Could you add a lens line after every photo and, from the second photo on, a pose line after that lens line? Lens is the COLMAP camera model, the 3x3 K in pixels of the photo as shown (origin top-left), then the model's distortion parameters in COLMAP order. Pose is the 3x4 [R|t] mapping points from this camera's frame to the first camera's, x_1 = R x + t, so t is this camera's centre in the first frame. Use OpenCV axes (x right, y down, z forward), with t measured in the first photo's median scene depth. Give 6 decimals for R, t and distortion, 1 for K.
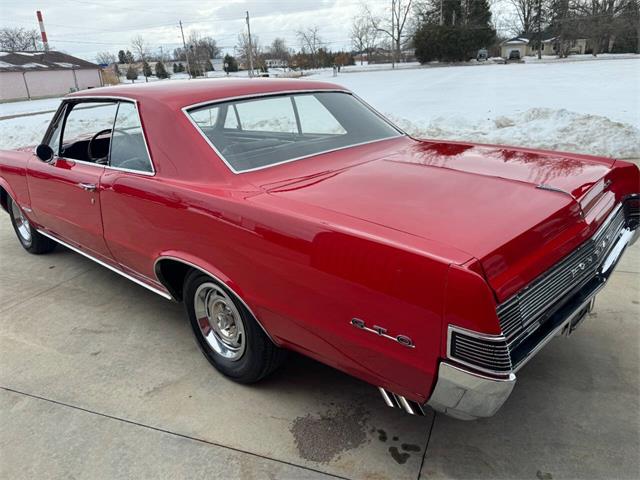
lens RADIAL K [[479.5, 0, 320.0], [0, 479.5, 240.0], [0, 0, 1]] dist [0.040106, -0.055765]
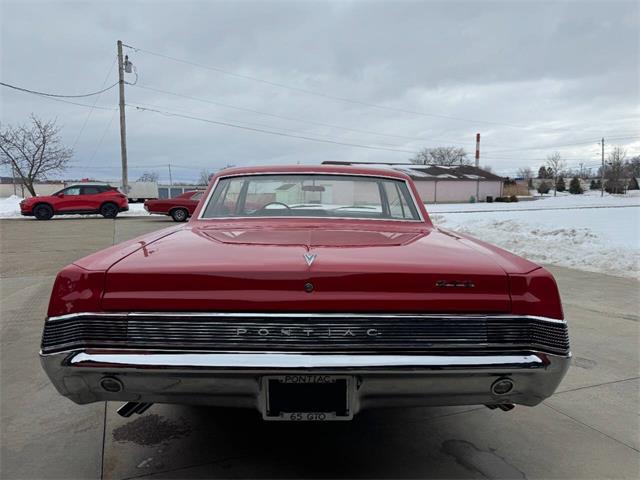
lens RADIAL K [[479.5, 0, 320.0], [0, 479.5, 240.0], [0, 0, 1]] dist [0.040106, -0.055765]
pose [[0.701005, 0.123673, -0.702351, 0.291235], [-0.275980, 0.955160, -0.107262, -0.008209], [0.657592, 0.269026, 0.703703, 0.086863]]
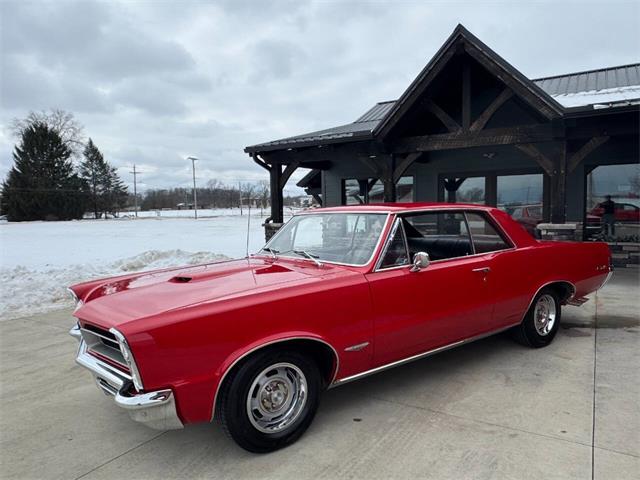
lens RADIAL K [[445.7, 0, 320.0], [0, 445.7, 240.0], [0, 0, 1]] dist [0.007753, -0.003818]
pose [[0.188919, -0.018830, 0.981812, -0.690862], [0.344229, 0.937645, -0.048253, -0.111116], [-0.919683, 0.347084, 0.183621, 0.441411]]
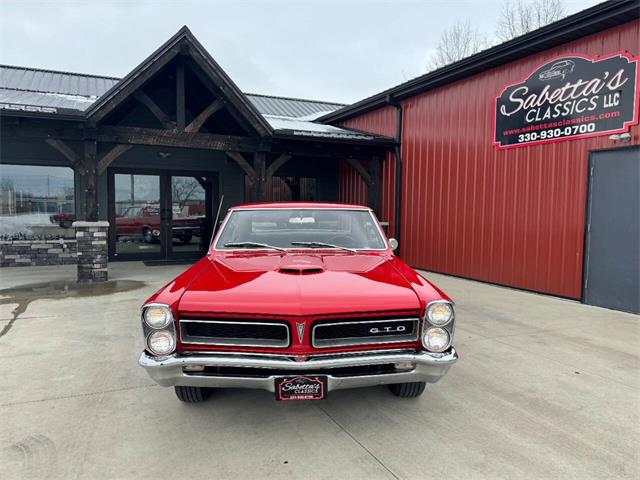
lens RADIAL K [[479.5, 0, 320.0], [0, 479.5, 240.0], [0, 0, 1]] dist [0.040106, -0.055765]
pose [[-0.709806, -0.003417, 0.704389, -0.630565], [0.262332, 0.926771, 0.268845, -0.283536], [-0.653726, 0.375612, -0.656931, 0.919088]]
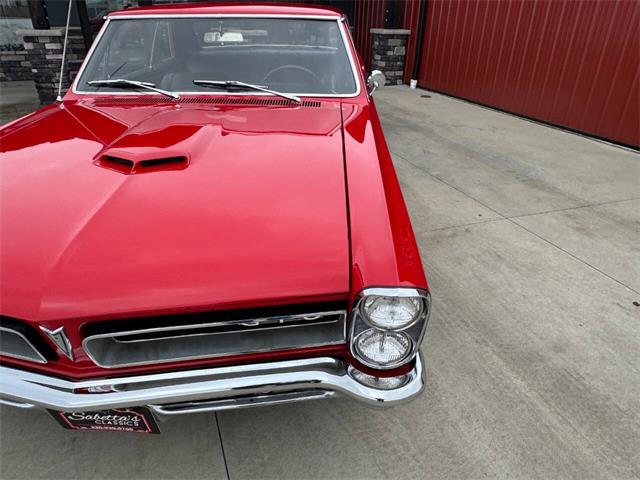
lens RADIAL K [[437.8, 0, 311.5], [0, 437.8, 238.1], [0, 0, 1]] dist [0.001548, 0.000357]
pose [[-0.644974, -0.316401, 0.695628, -0.508304], [0.278886, 0.750034, 0.599726, -0.215387], [-0.711499, 0.580809, -0.395513, 0.695535]]
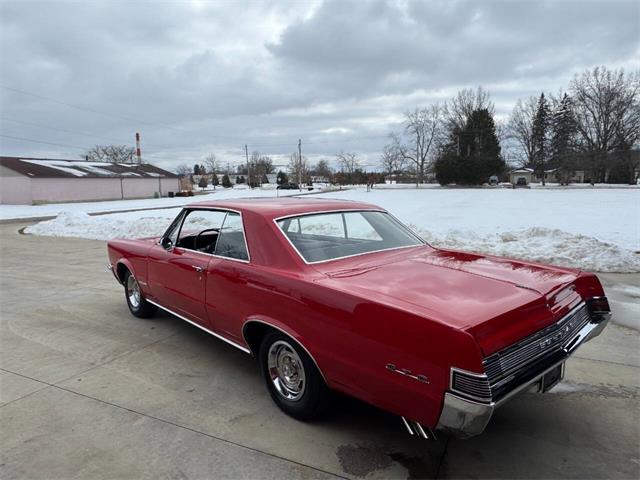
lens RADIAL K [[421.1, 0, 320.0], [0, 421.1, 240.0], [0, 0, 1]] dist [-0.005681, -0.002457]
pose [[0.995659, 0.051813, -0.077328, -0.012633], [-0.066782, 0.976337, -0.205683, 0.014718], [0.064841, 0.209954, 0.975559, -0.077789]]
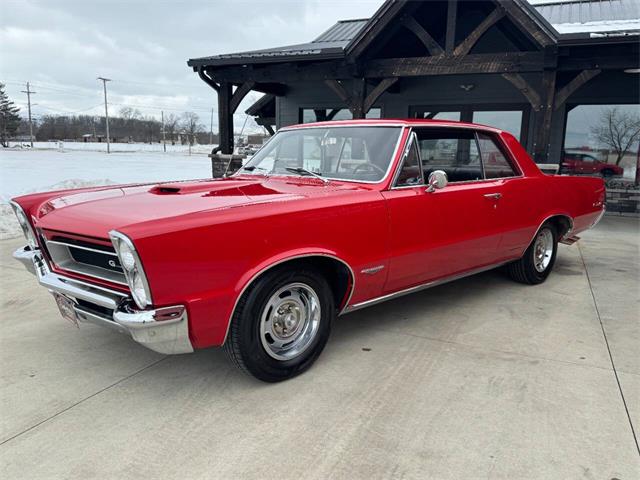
lens RADIAL K [[492.2, 0, 320.0], [0, 492.2, 240.0], [0, 0, 1]] dist [0.126565, -0.204077]
pose [[0.061738, -0.122108, 0.990595, -0.690103], [0.315158, 0.944096, 0.096734, -0.104472], [-0.947029, 0.306221, 0.096770, 0.508454]]
